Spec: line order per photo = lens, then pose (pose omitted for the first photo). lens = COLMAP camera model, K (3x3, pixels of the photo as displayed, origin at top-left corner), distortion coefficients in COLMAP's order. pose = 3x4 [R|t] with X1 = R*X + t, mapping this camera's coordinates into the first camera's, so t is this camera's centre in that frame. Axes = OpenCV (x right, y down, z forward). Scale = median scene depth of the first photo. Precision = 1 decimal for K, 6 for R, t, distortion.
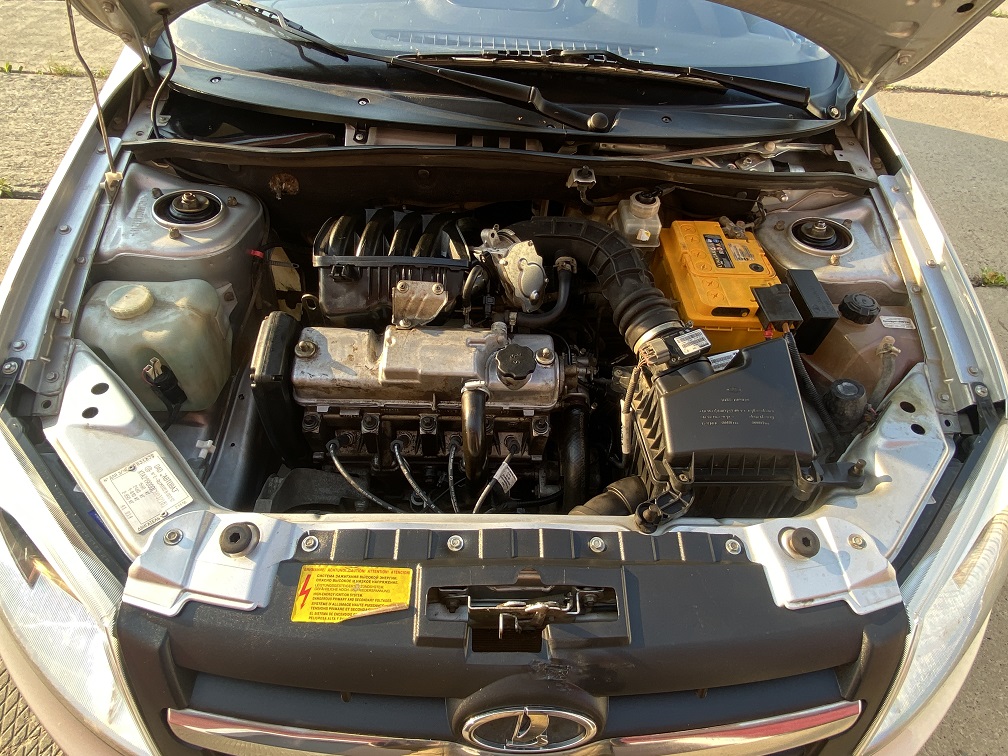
lens RADIAL K [[593.1, 0, 509.4], [0, 593.1, 383.8], [0, 0, 1]] dist [0.027090, -0.026354]
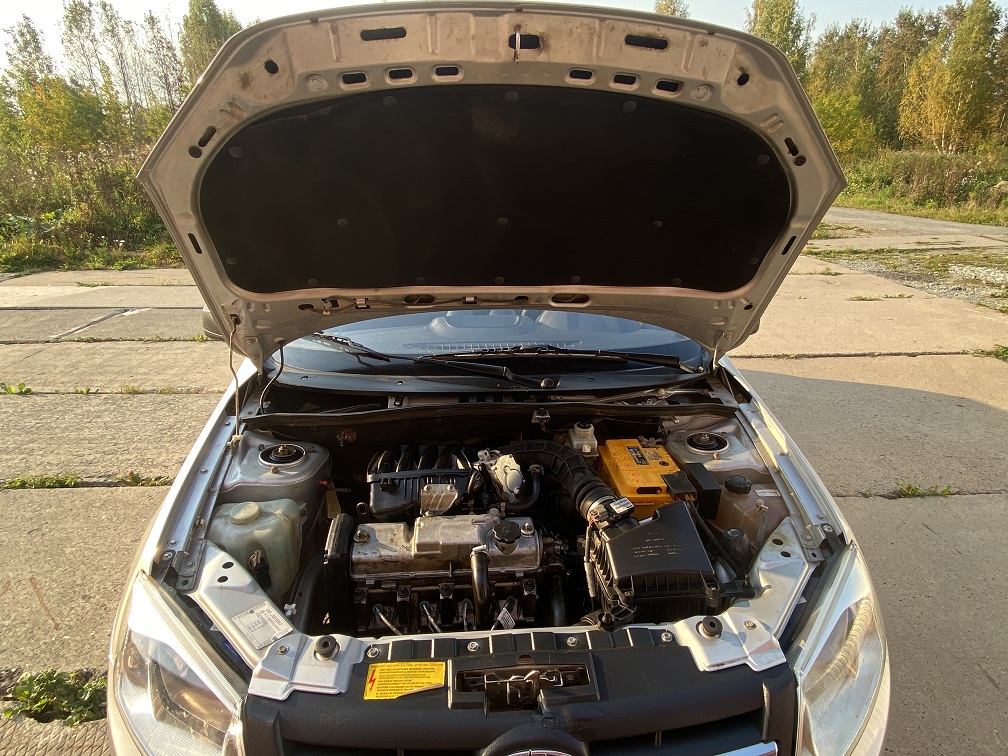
lens RADIAL K [[593.1, 0, 502.2], [0, 593.1, 375.2], [0, 0, 1]] dist [0.027090, -0.026354]
pose [[0.997265, -0.070840, 0.021053, -0.003999], [0.072673, 0.888318, -0.453443, 0.291975], [0.013420, 0.453733, 0.891037, -0.493547]]
